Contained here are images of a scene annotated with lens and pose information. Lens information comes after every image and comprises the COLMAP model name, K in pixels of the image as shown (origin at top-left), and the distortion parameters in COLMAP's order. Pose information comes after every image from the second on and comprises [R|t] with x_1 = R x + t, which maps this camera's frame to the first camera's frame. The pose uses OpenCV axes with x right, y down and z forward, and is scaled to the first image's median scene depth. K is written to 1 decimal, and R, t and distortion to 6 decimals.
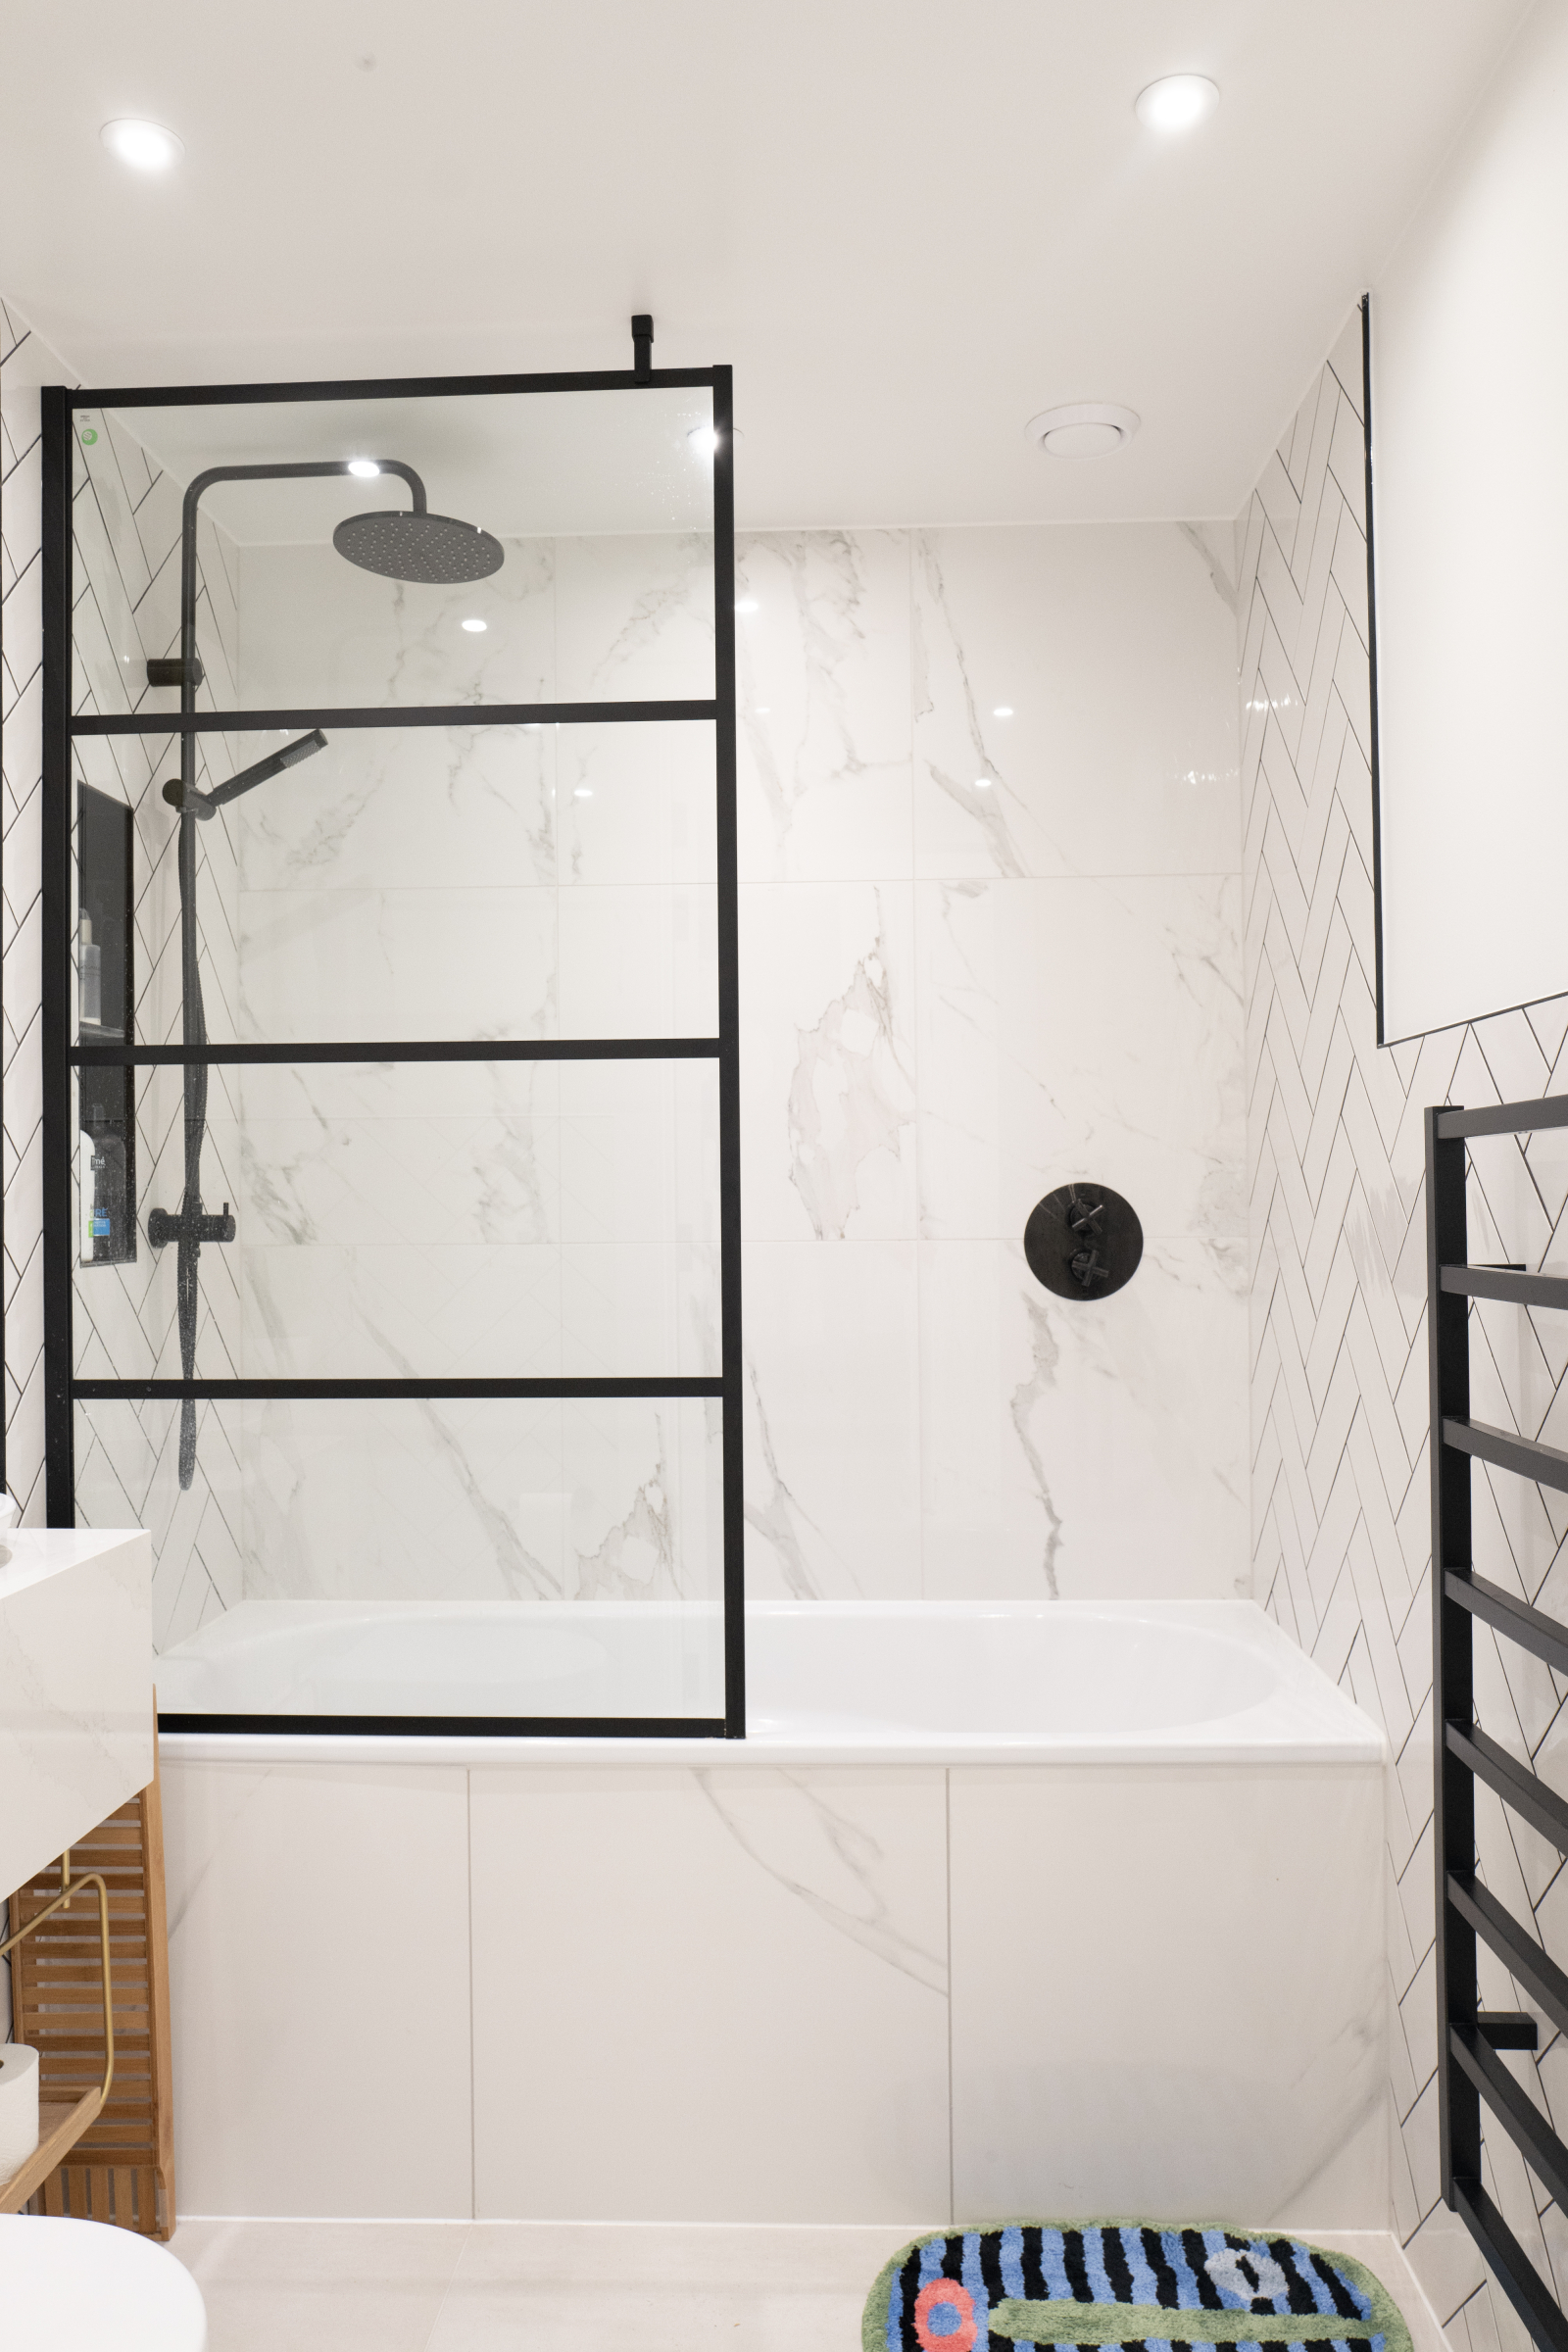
lens RADIAL K [[1777.0, 0, 782.8], [0, 1777.0, 1177.9], [0, 0, 1]] dist [-0.001156, 0.010566]
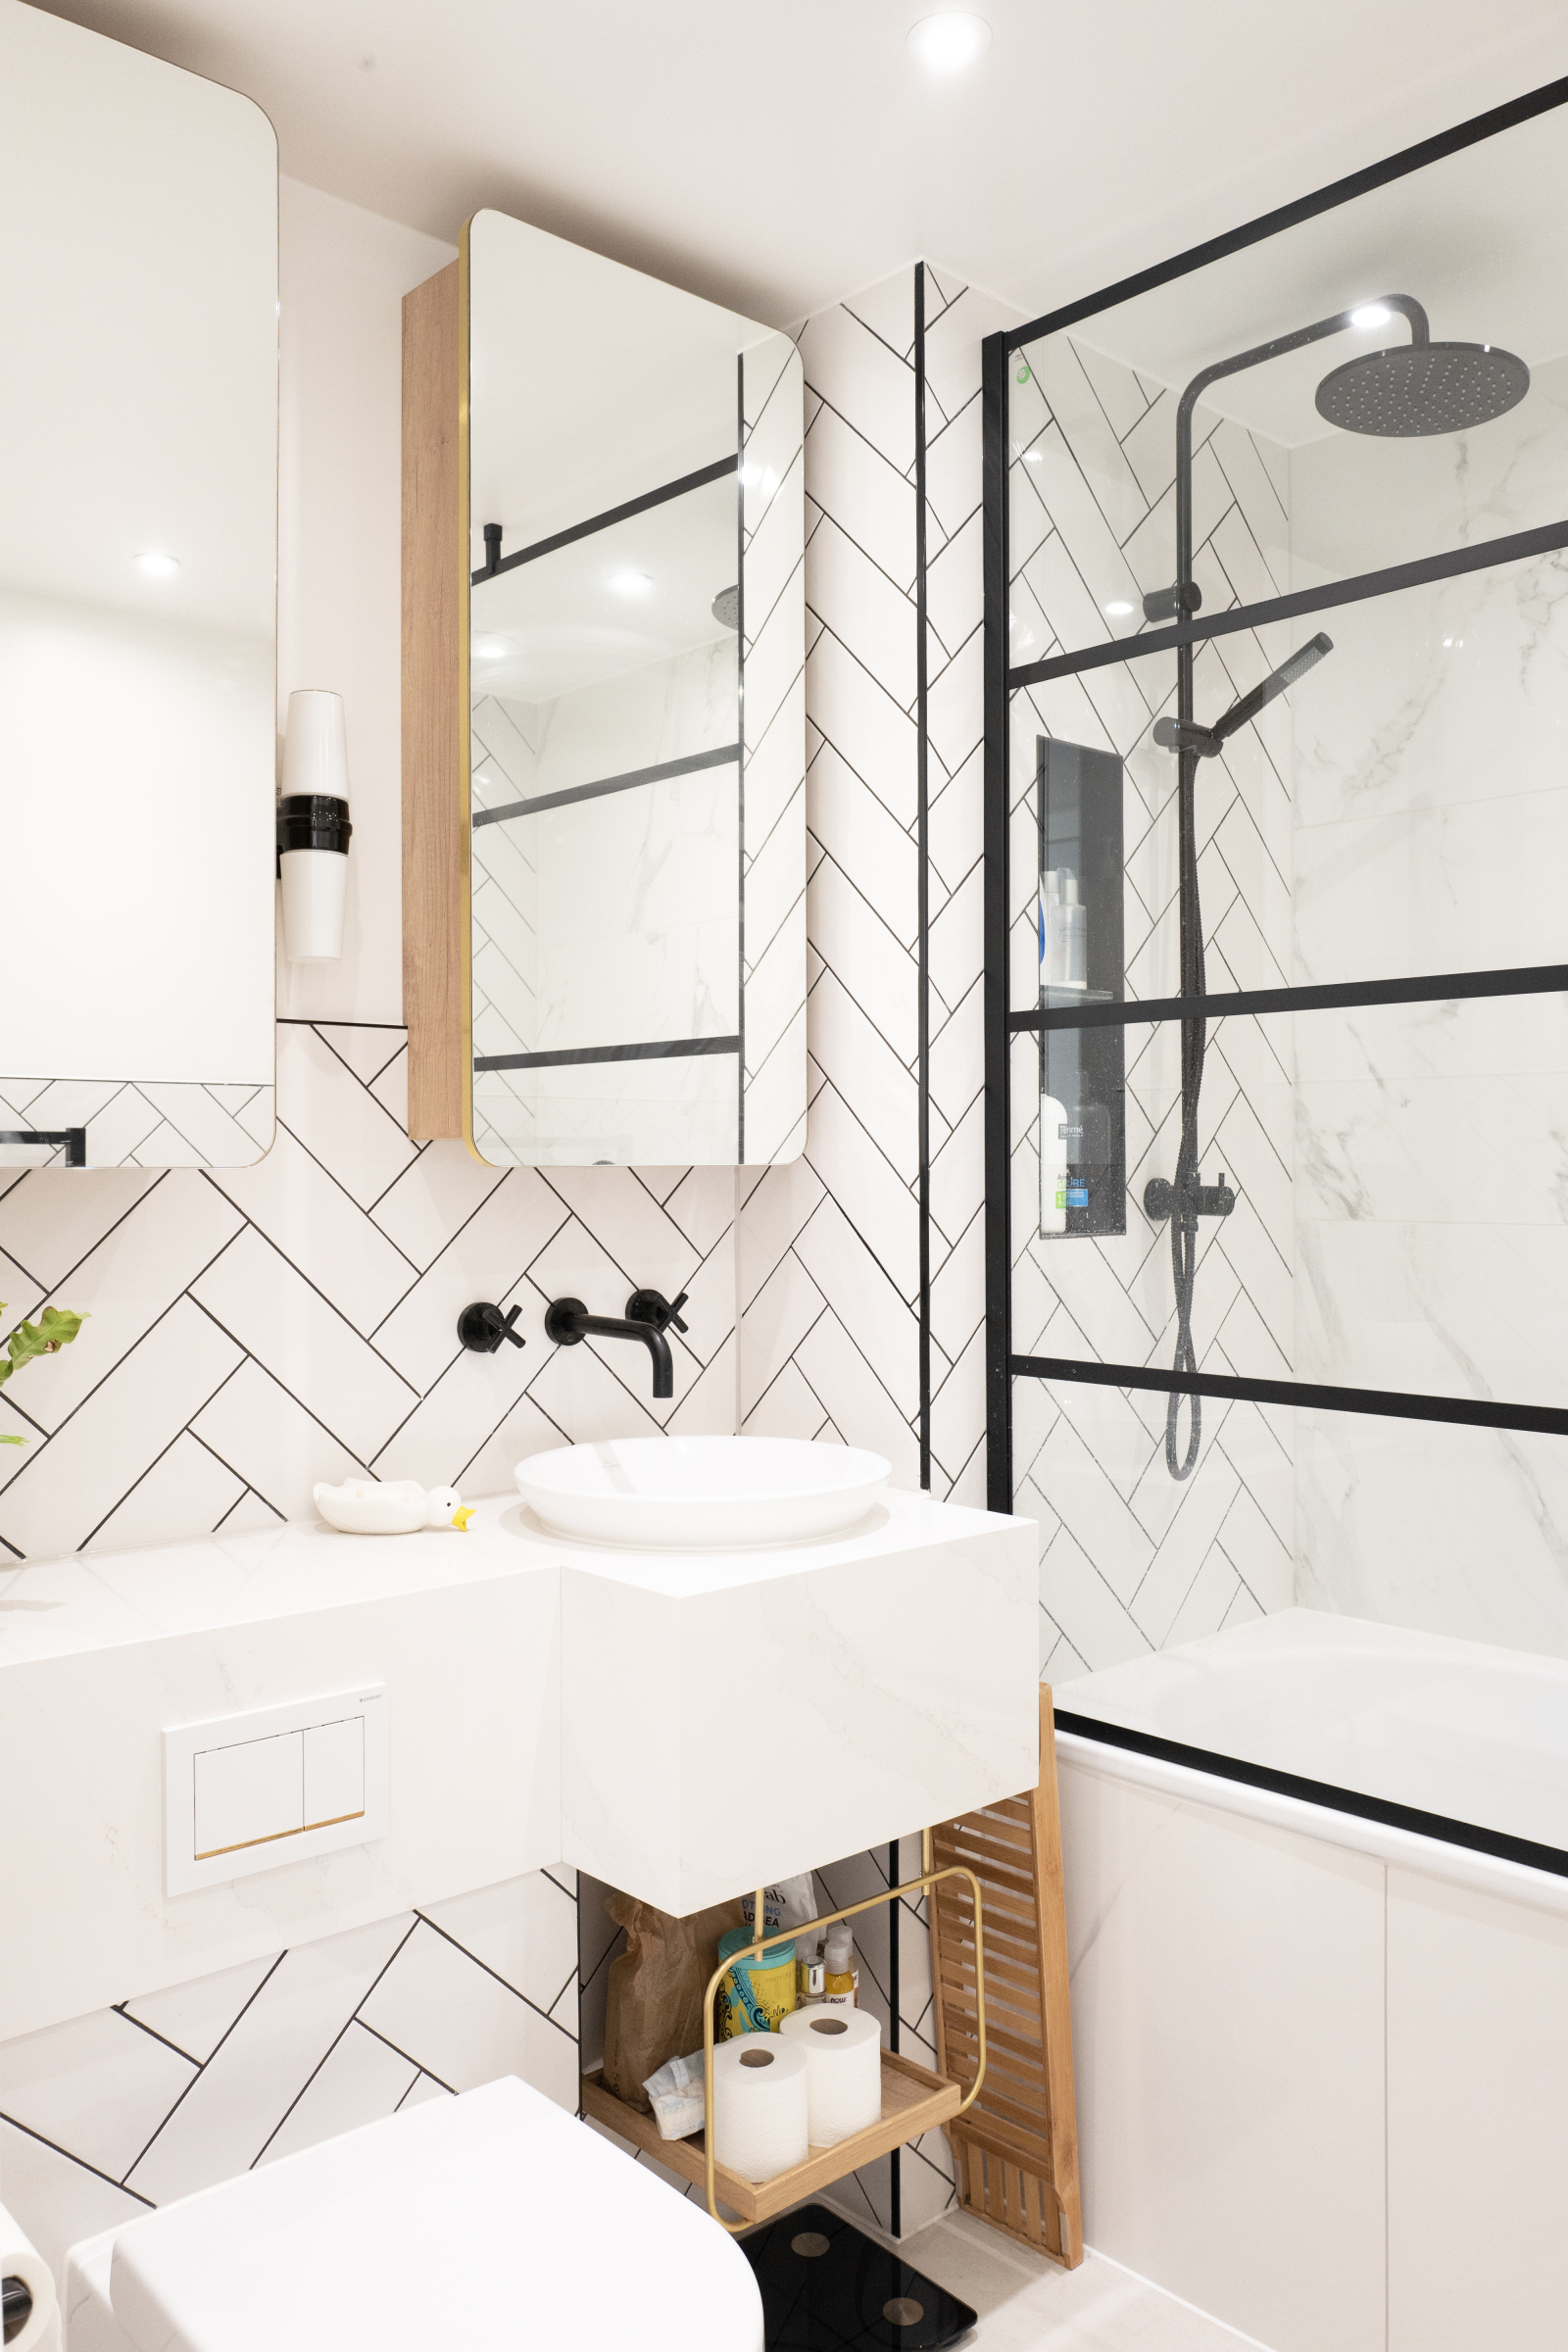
lens RADIAL K [[1777.0, 0, 787.4], [0, 1777.0, 1177.0], [0, 0, 1]] dist [-0.001156, 0.010566]
pose [[0.715450, 0.009509, -0.698599, 0.168049], [0.004908, 0.999814, 0.018635, -0.002201], [0.698647, -0.016761, 0.715270, 0.190737]]
